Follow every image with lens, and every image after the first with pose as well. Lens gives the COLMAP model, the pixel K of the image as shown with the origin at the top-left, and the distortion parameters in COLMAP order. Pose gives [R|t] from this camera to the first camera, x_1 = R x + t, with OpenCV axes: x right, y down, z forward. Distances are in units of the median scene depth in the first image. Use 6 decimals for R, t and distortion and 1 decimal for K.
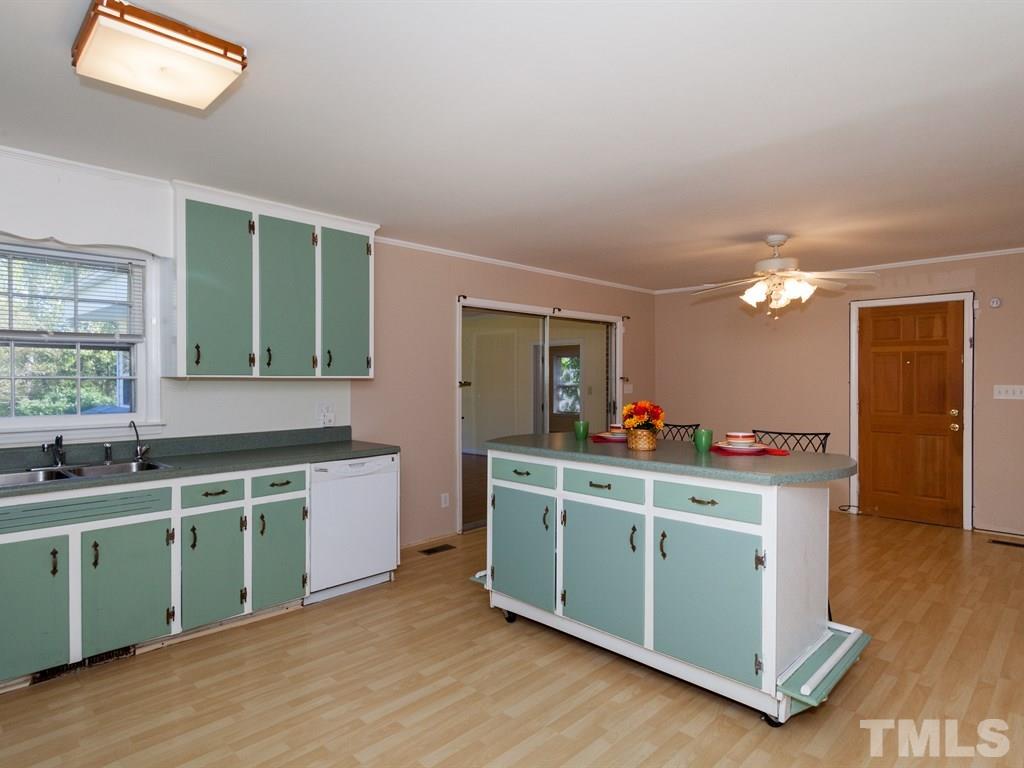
lens RADIAL K [[593.3, 0, 502.7], [0, 593.3, 387.9], [0, 0, 1]] dist [0.004250, -0.000036]
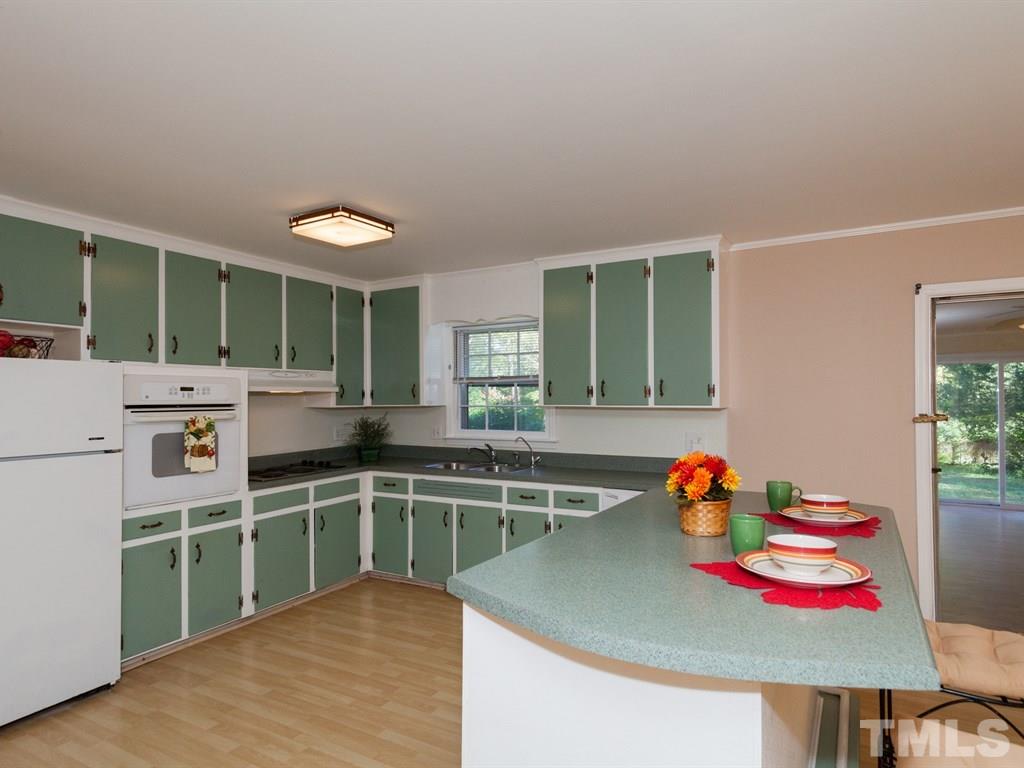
lens RADIAL K [[593.3, 0, 502.7], [0, 593.3, 387.9], [0, 0, 1]] dist [0.004250, -0.000036]
pose [[0.247934, -0.021990, -0.968527, 0.717808], [-0.016026, 0.999512, -0.026796, -0.022124], [0.968644, 0.022165, 0.247461, 0.602549]]
